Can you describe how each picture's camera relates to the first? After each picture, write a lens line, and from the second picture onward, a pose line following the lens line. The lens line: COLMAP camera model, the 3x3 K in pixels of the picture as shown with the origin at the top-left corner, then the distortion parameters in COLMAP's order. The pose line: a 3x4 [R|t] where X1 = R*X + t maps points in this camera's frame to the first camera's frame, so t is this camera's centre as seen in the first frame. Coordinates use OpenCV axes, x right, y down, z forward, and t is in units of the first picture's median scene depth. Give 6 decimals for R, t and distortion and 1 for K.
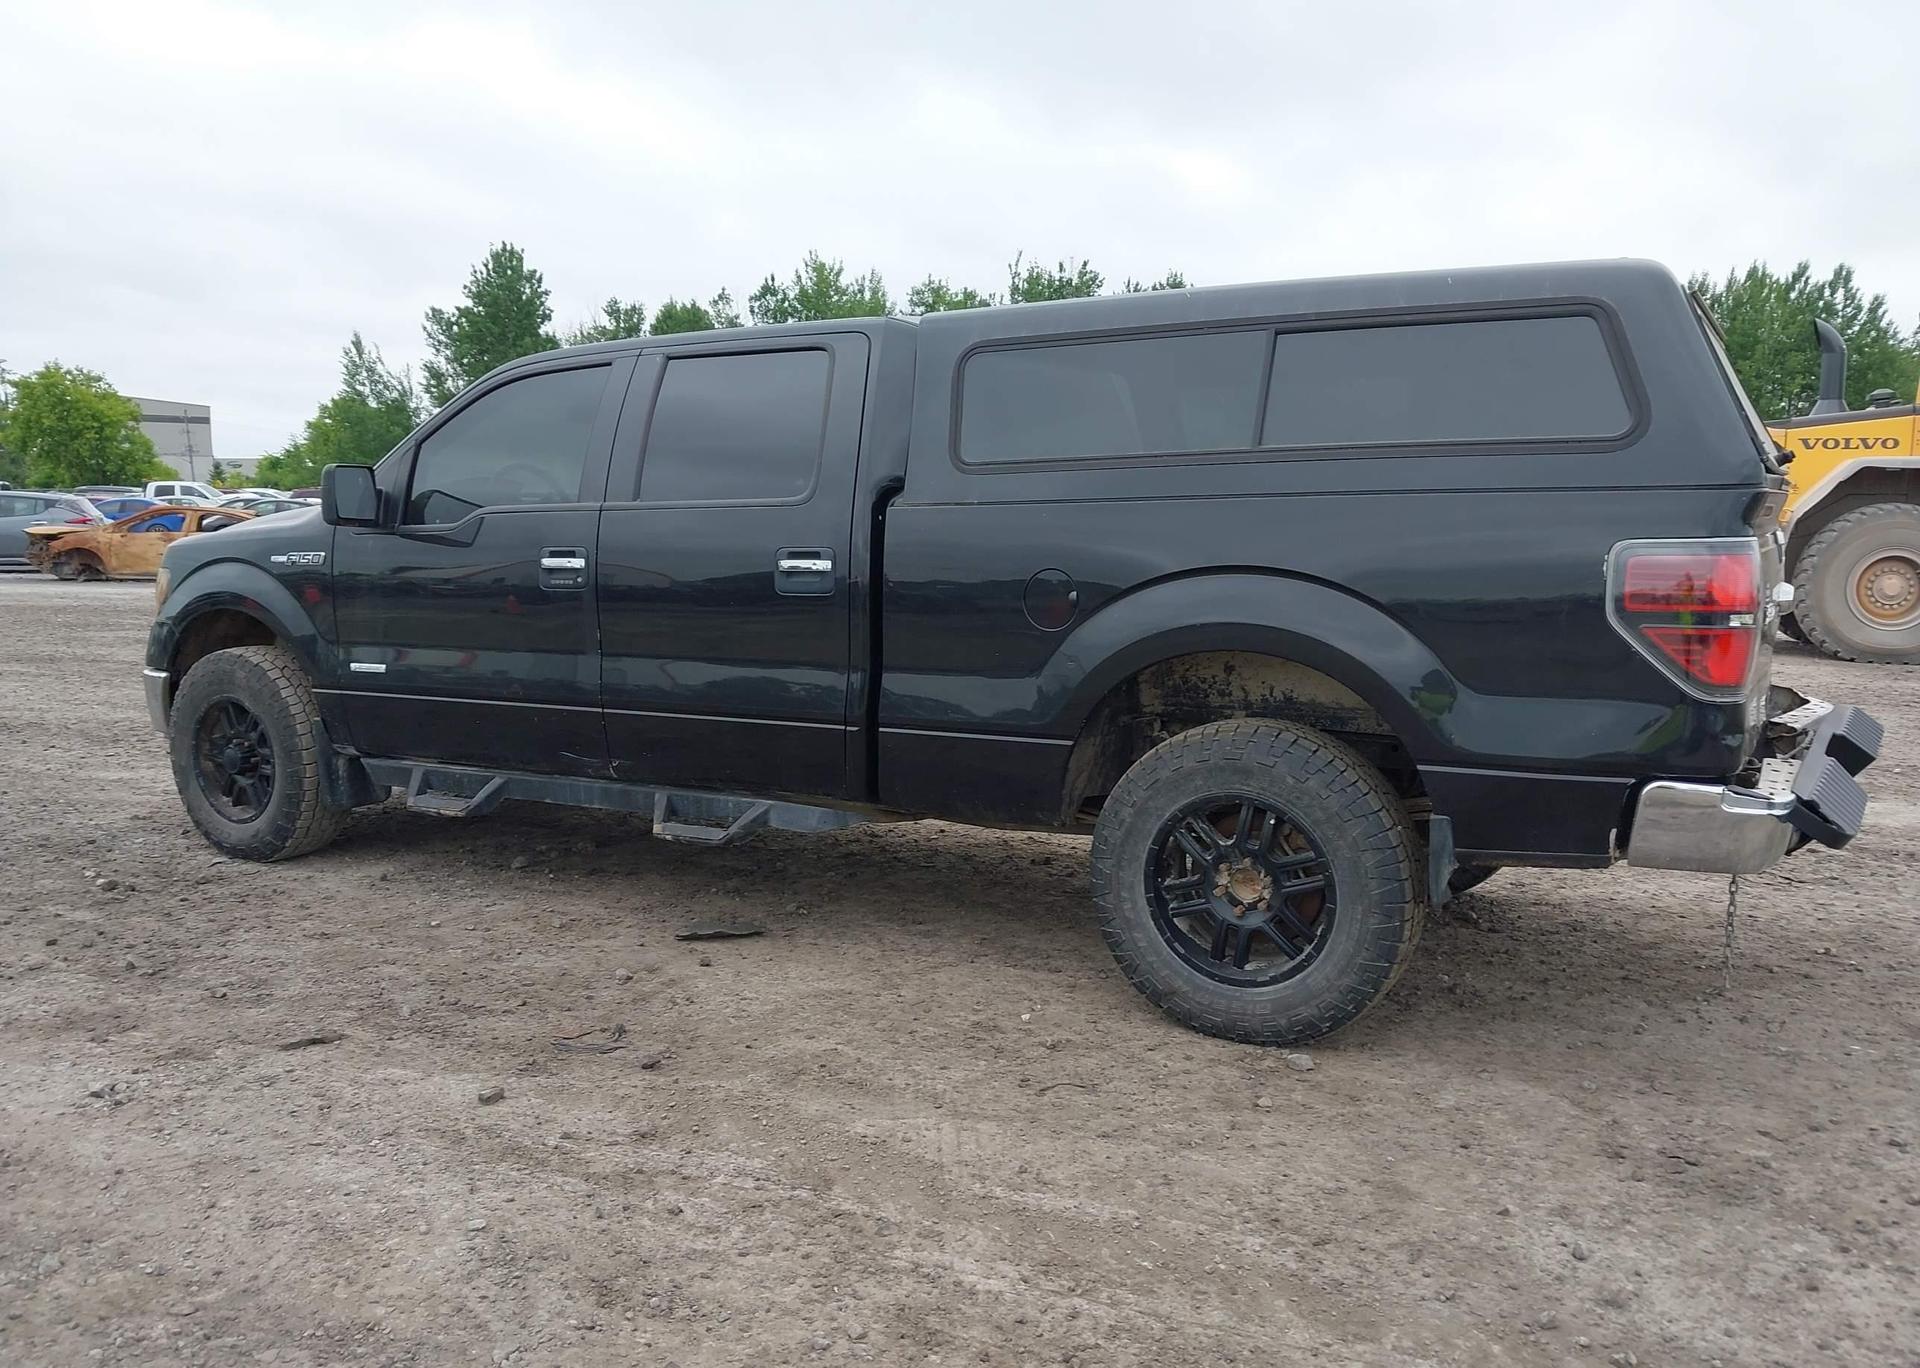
lens RADIAL K [[1491.6, 0, 950.7], [0, 1491.6, 688.5], [0, 0, 1]] dist [0.033643, -0.055591]
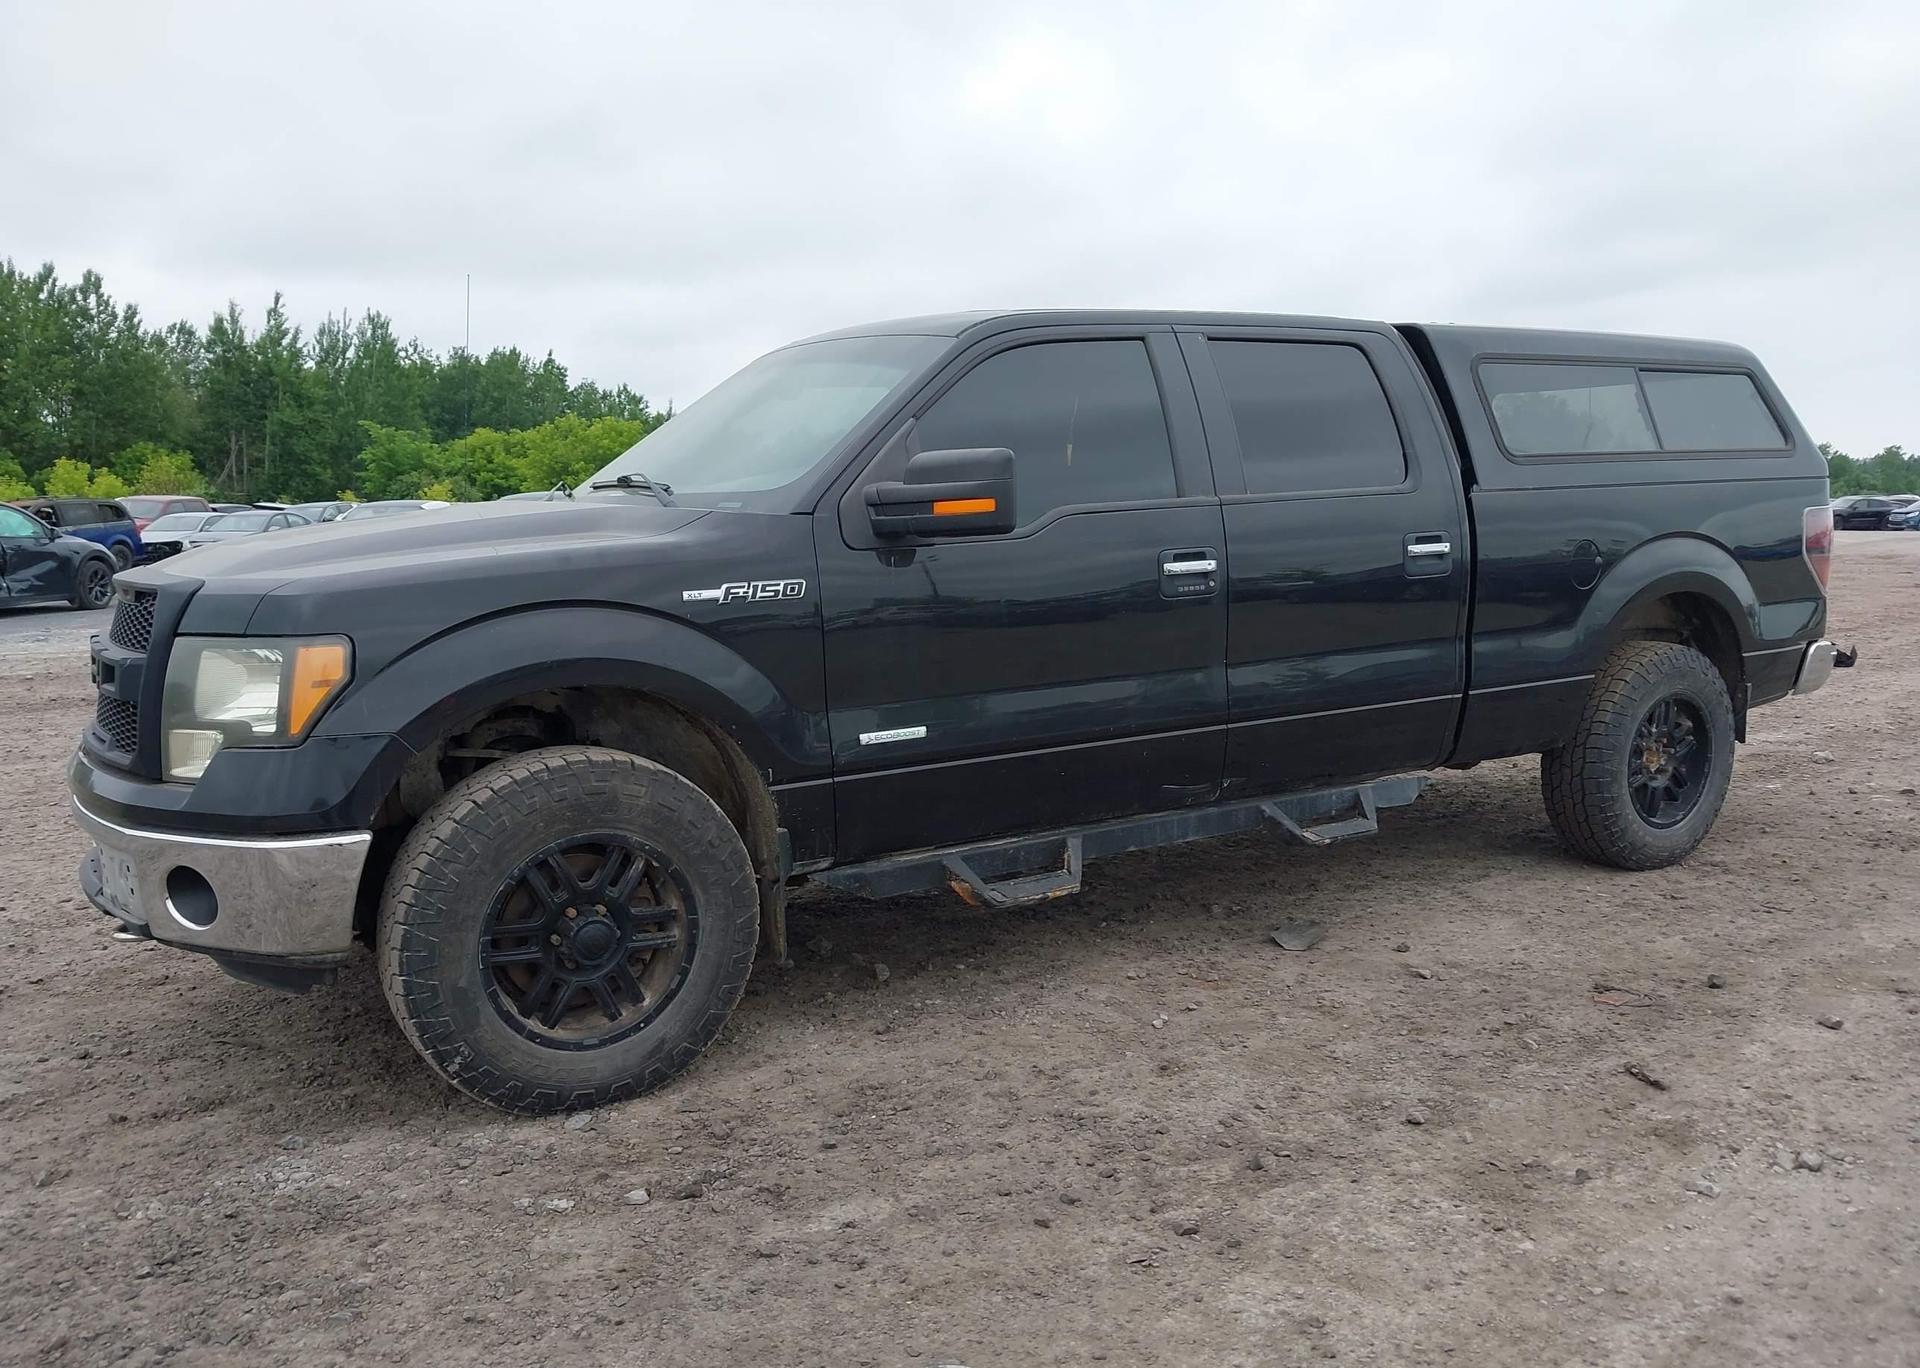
lens RADIAL K [[1491.6, 0, 950.7], [0, 1491.6, 688.5], [0, 0, 1]] dist [0.033643, -0.055591]
pose [[0.487448, -0.116892, 0.865292, -1.133142], [0.119301, 0.990621, 0.066617, -0.091240], [-0.864963, 0.070758, 0.496822, 0.724000]]
